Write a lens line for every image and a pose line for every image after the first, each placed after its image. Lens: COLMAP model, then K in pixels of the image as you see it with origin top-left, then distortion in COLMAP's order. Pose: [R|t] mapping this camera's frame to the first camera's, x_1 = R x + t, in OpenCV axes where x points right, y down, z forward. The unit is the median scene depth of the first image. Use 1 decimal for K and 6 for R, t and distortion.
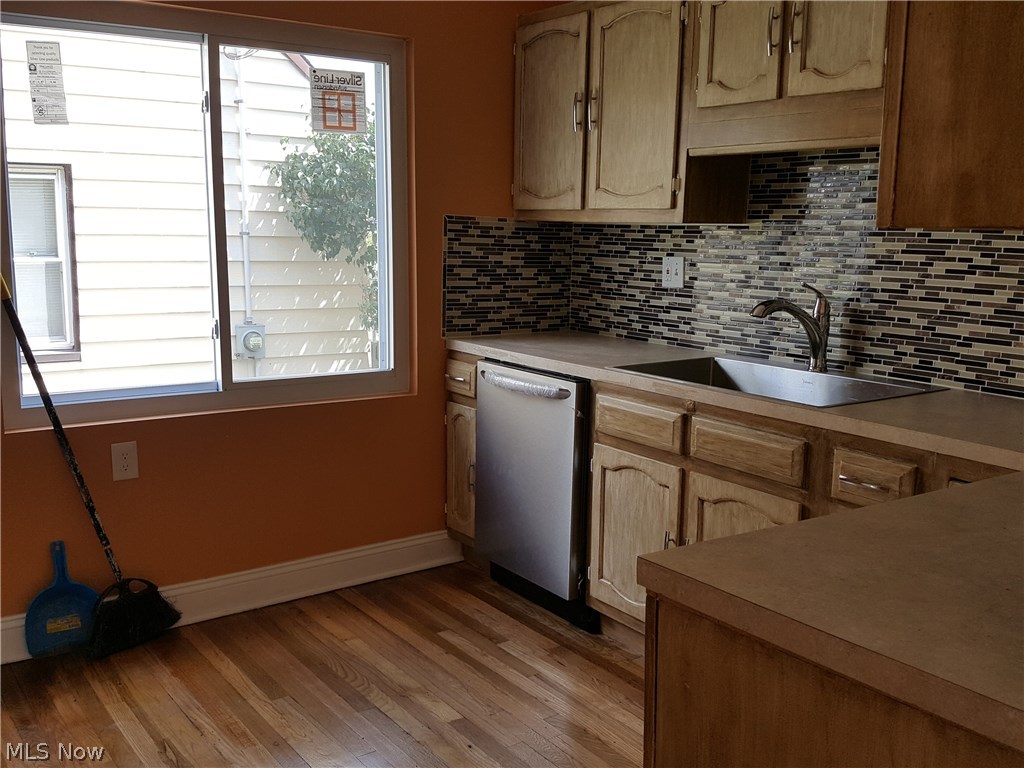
lens RADIAL K [[1021.6, 0, 512.0], [0, 1021.6, 384.0], [0, 0, 1]] dist [0.308554, -0.790379]
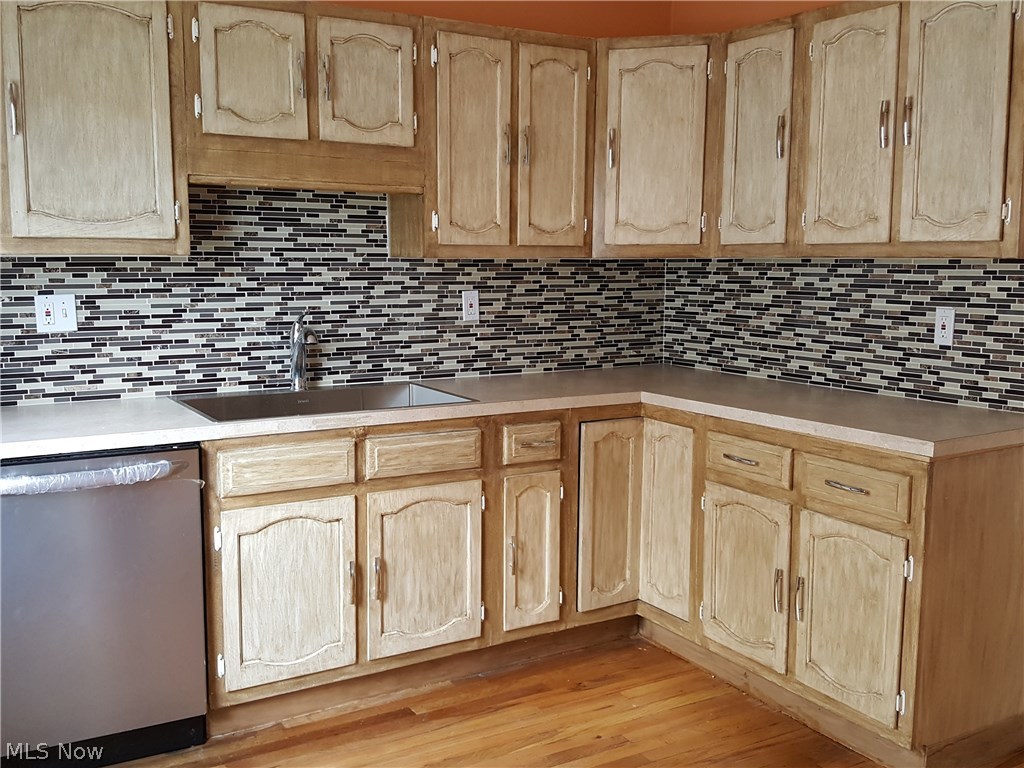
lens RADIAL K [[1021.6, 0, 512.0], [0, 1021.6, 384.0], [0, 0, 1]] dist [0.308554, -0.790379]
pose [[0.088929, -0.147498, 0.985056, -0.792087], [0.153449, 0.979197, 0.132768, -0.135237], [-0.984147, 0.139349, 0.109713, 0.698782]]
